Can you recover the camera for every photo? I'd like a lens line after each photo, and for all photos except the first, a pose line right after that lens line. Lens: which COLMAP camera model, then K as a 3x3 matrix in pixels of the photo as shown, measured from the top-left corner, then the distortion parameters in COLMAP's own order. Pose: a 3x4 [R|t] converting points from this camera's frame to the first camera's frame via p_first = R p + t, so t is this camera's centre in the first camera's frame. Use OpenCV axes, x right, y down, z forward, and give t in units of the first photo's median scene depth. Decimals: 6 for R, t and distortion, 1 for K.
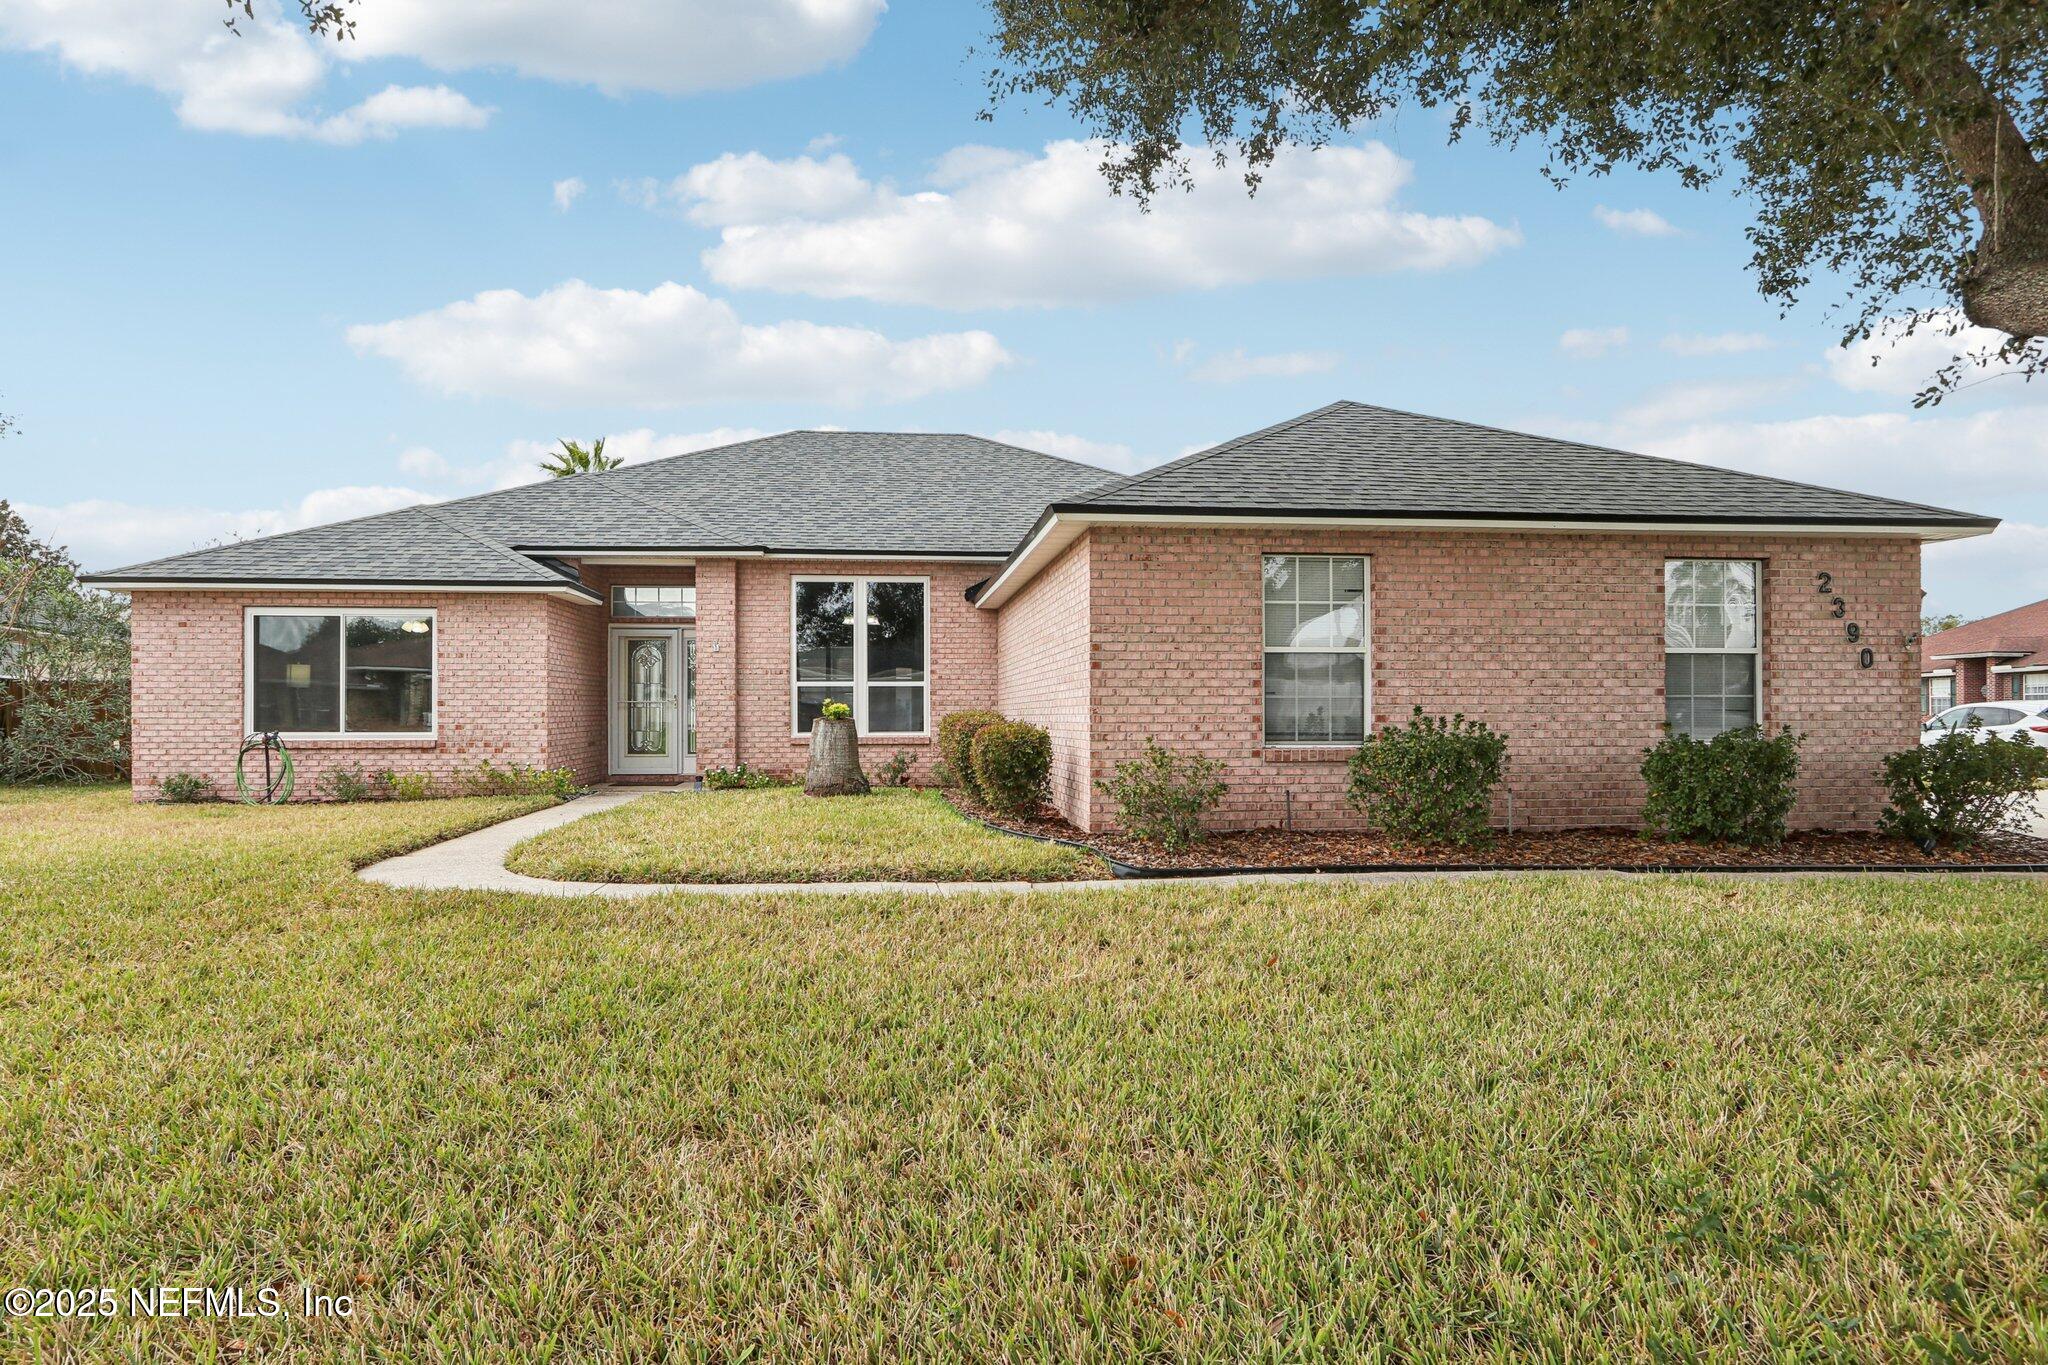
lens RADIAL K [[1110.1, 0, 975.8], [0, 1110.1, 727.4], [0, 0, 1]] dist [-0.006320, 0.000874]
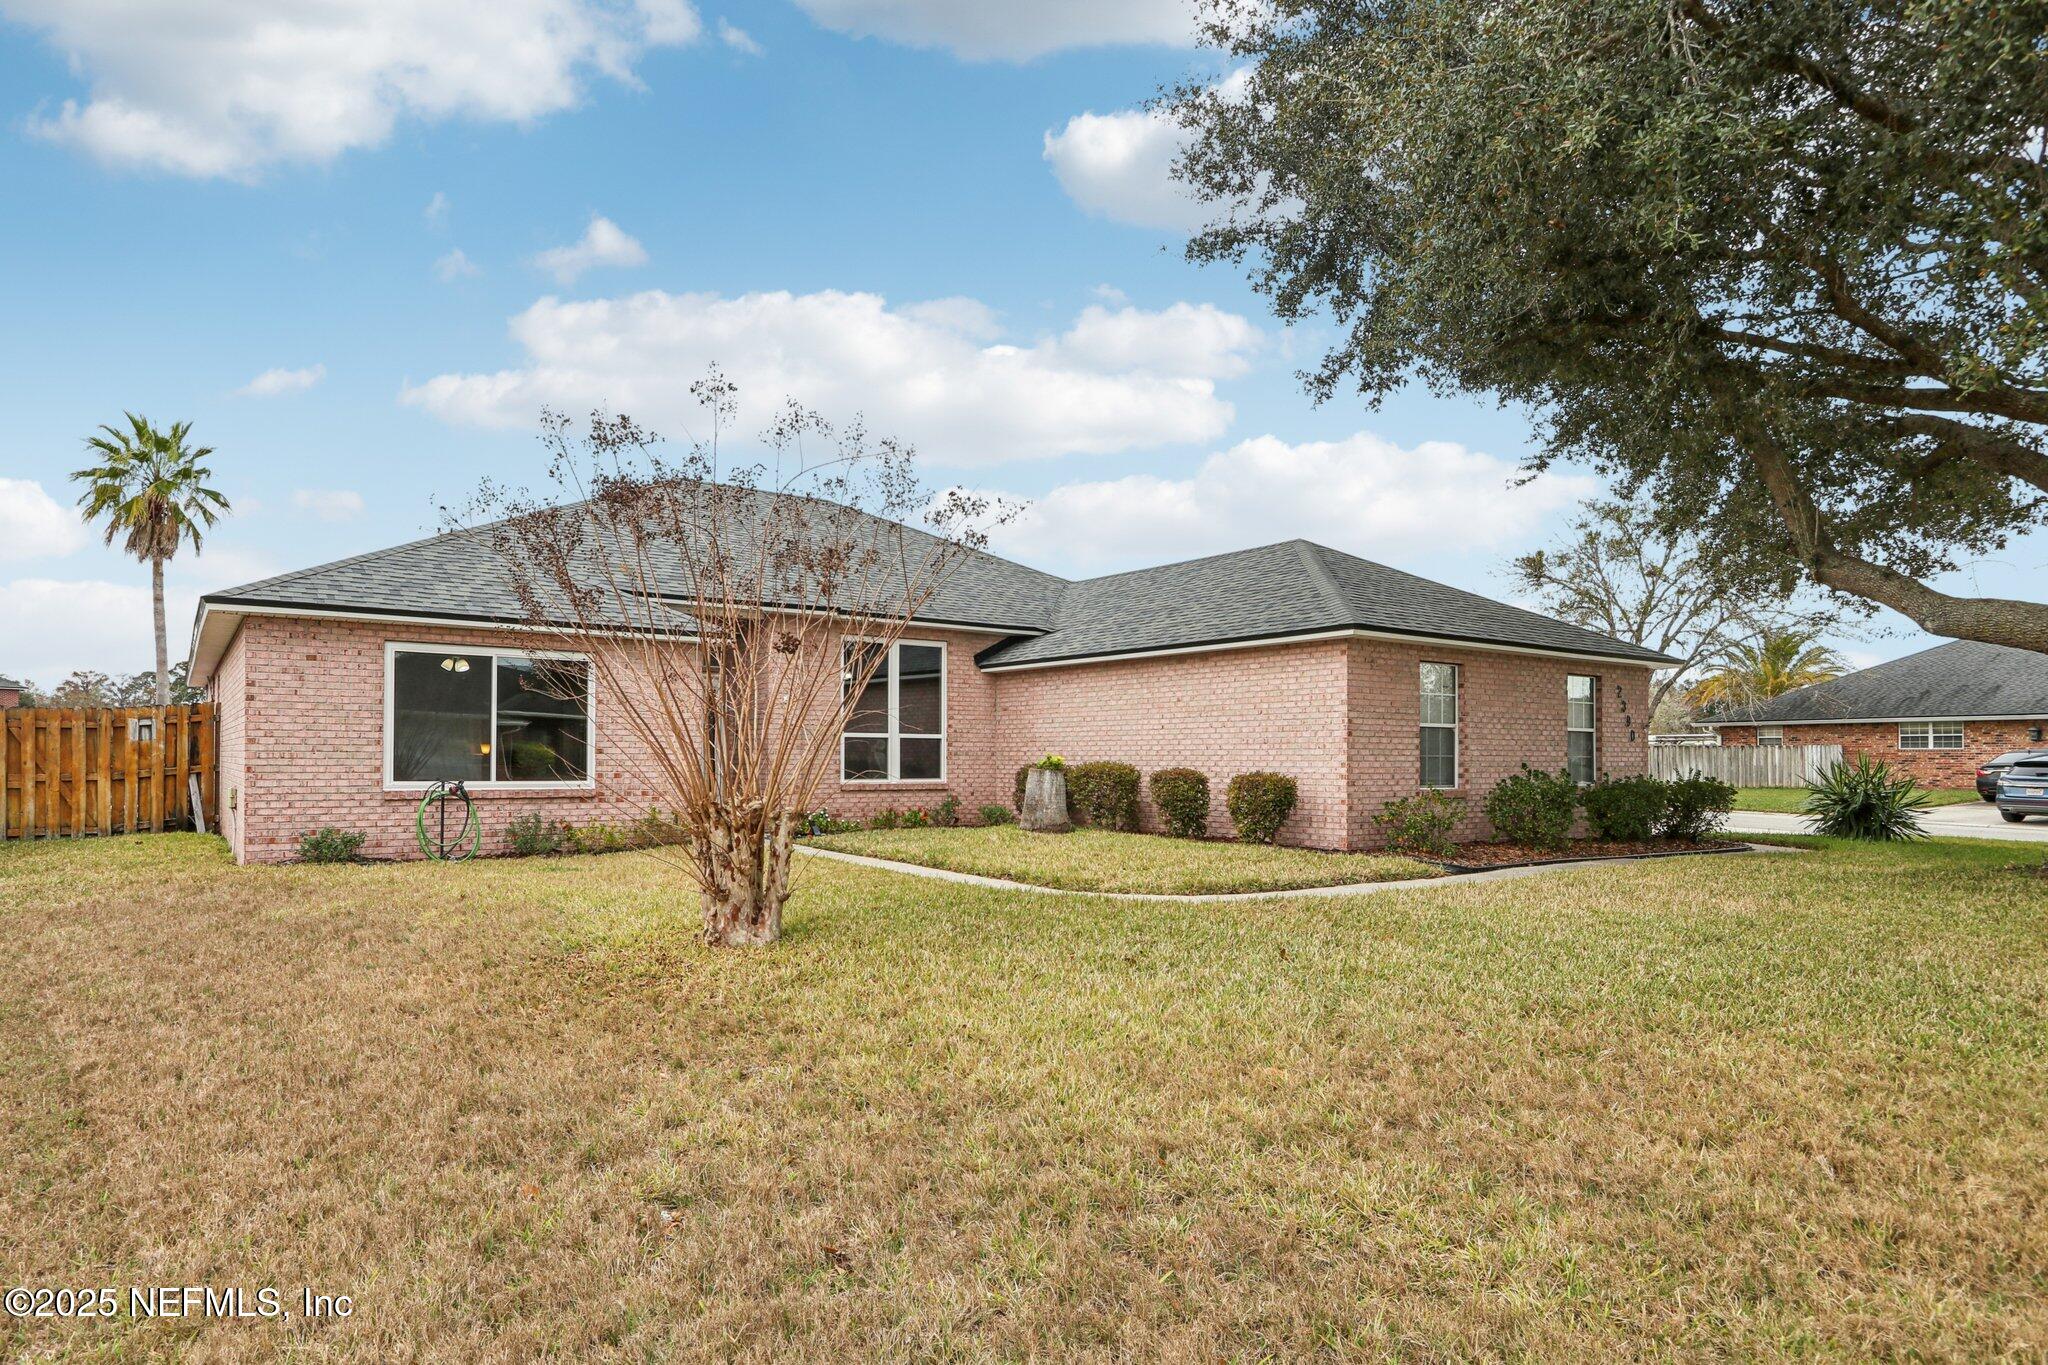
lens RADIAL K [[1139.2, 0, 947.8], [0, 1139.2, 771.0], [0, 0, 1]] dist [-0.000440, 0.000410]
pose [[0.870599, 0.000600, 0.491994, -1.010362], [-0.000962, 0.999999, 0.000481, -0.007072], [-0.491993, -0.000892, 0.870599, -0.030163]]
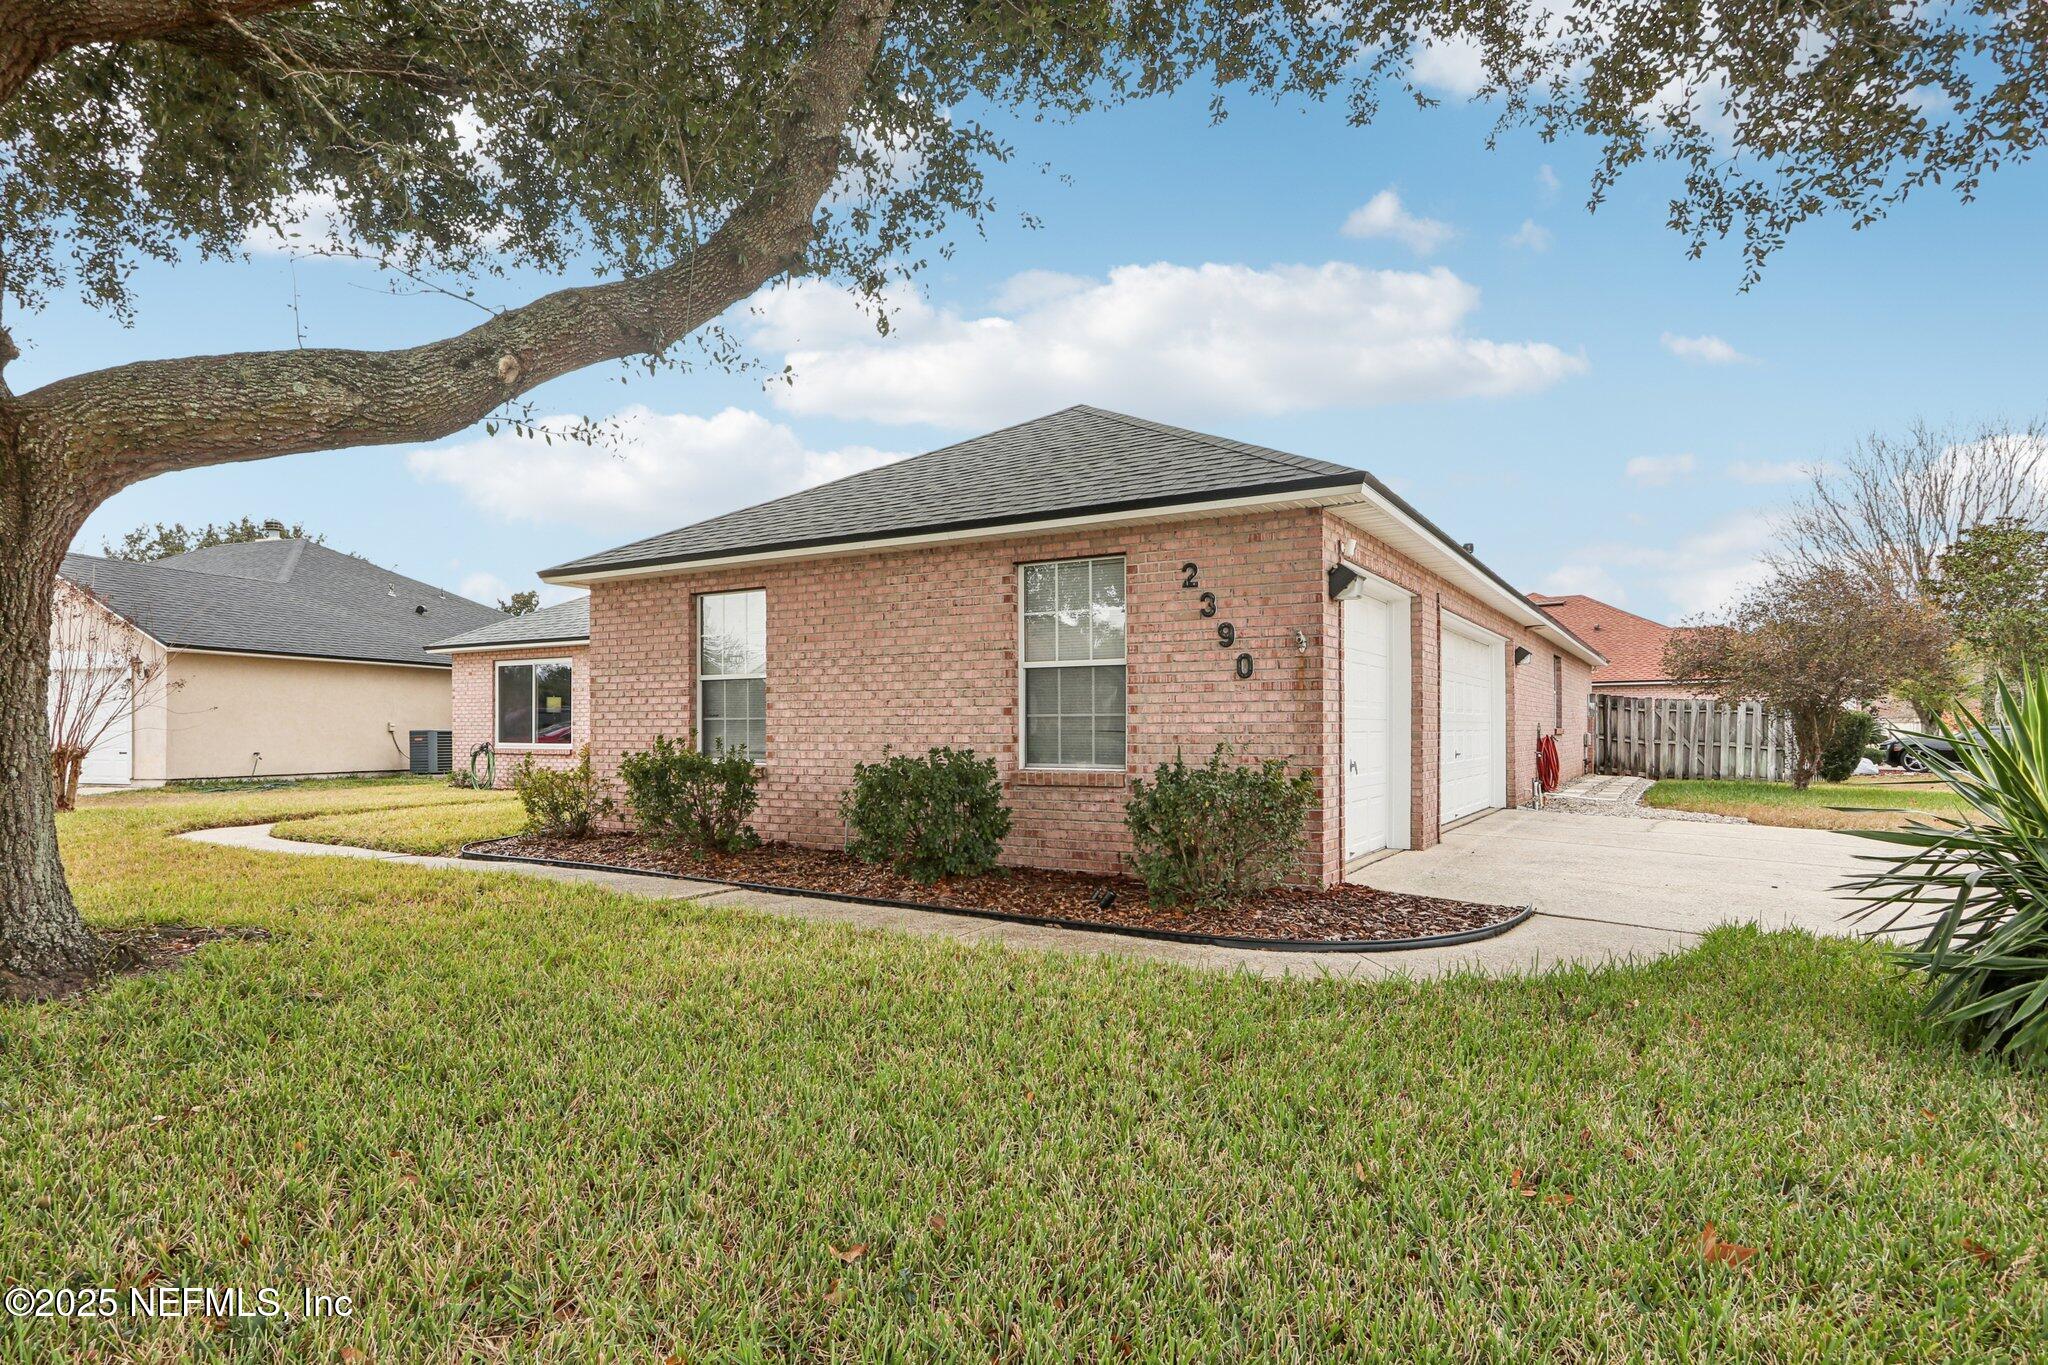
lens RADIAL K [[1110.1, 0, 975.8], [0, 1110.1, 727.4], [0, 0, 1]] dist [-0.006320, 0.000874]
pose [[0.796660, -0.000641, -0.604427, 1.129289], [-0.005698, 0.999947, -0.008571, -0.010635], [0.604400, 0.010272, 0.796615, 0.252870]]
